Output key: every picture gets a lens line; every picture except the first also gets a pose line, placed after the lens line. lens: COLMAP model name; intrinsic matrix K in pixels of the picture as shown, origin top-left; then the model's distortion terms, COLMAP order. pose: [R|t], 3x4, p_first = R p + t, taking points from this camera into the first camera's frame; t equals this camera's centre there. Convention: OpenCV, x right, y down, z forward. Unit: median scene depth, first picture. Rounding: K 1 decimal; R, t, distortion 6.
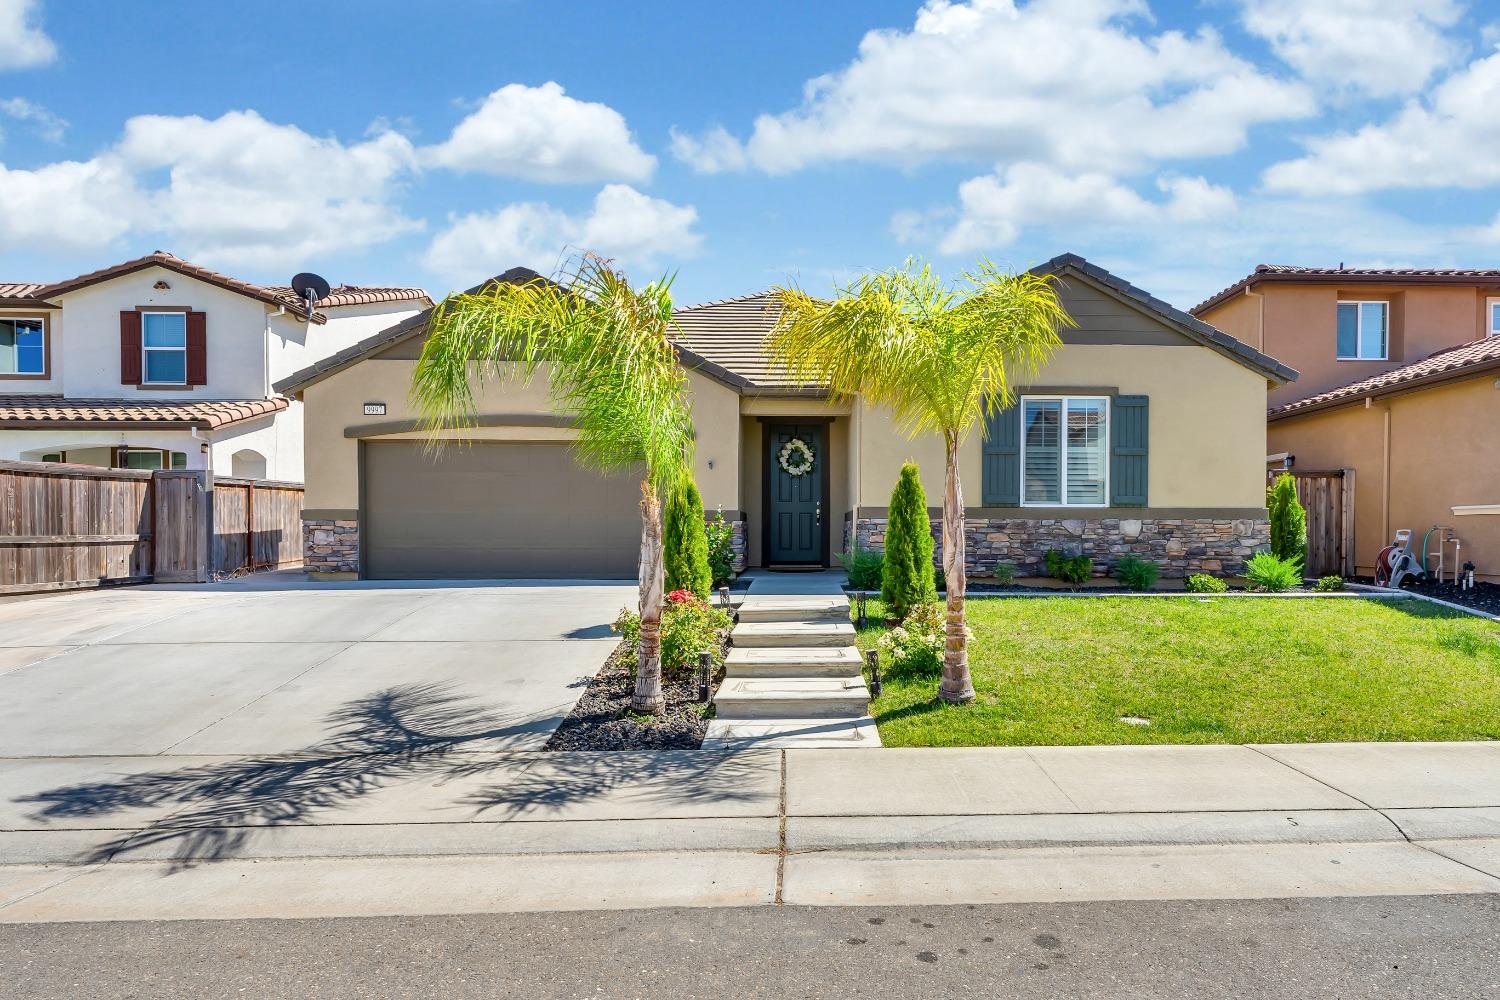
lens RADIAL K [[847.3, 0, 812.4], [0, 847.3, 533.3], [0, 0, 1]] dist [0.003634, 0.001680]
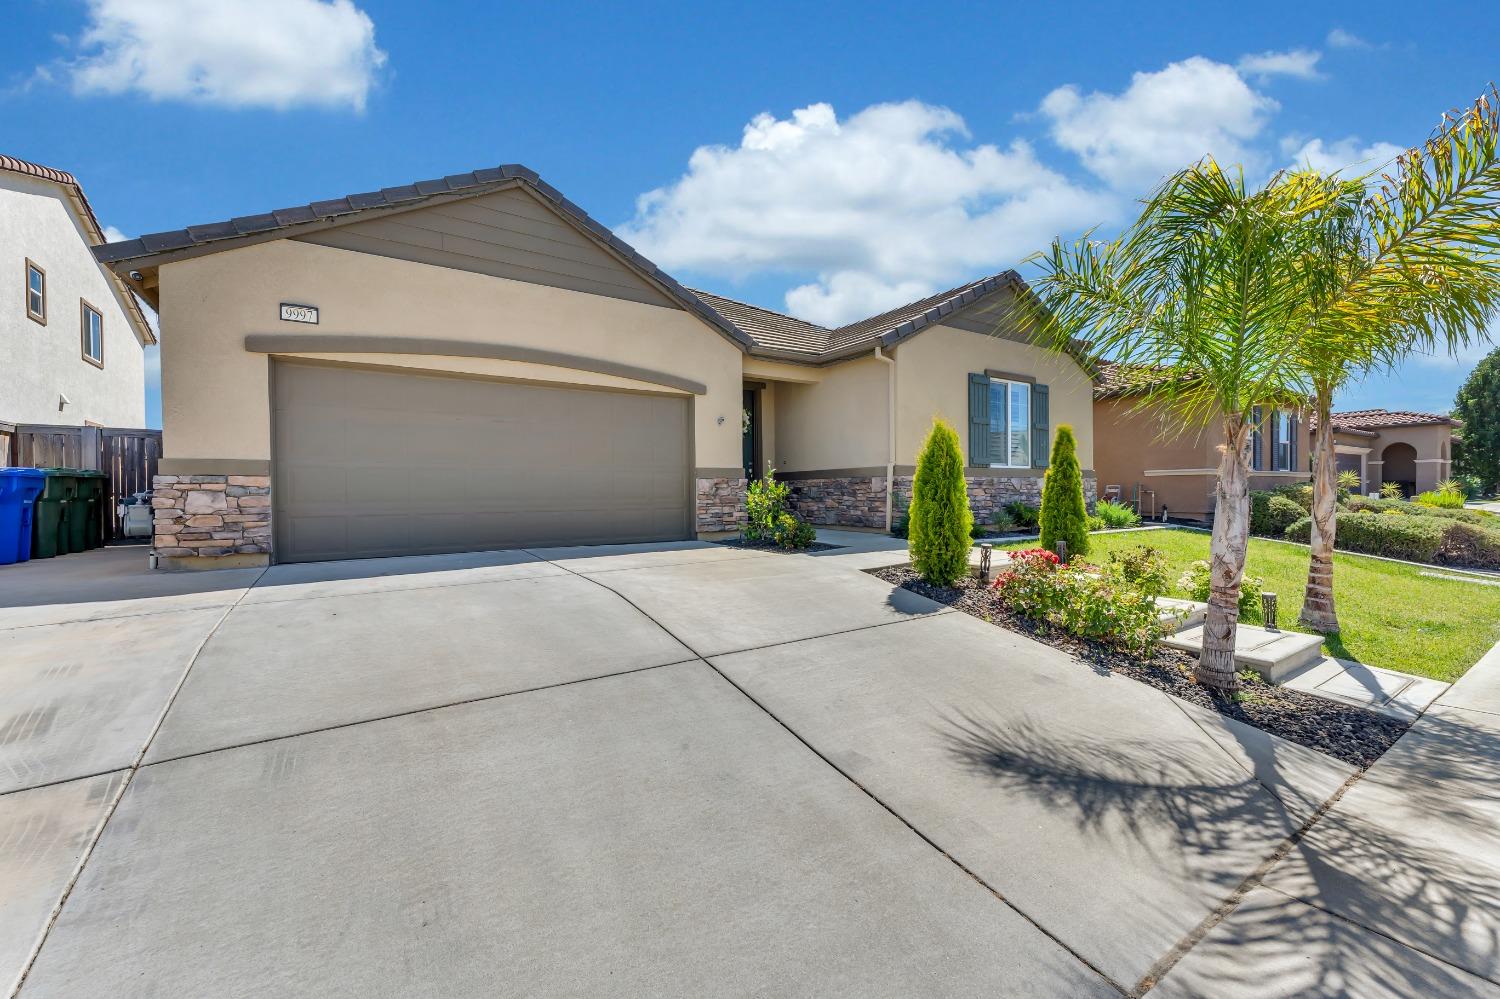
lens RADIAL K [[631.3, 0, 760.5], [0, 631.3, 492.3], [0, 0, 1]] dist [0.000935, 0.000708]
pose [[0.837141, -0.008654, 0.546919, -0.487735], [0.010806, 0.999941, -0.000718, 0.002246], [-0.546880, 0.006511, 0.837185, 0.371843]]
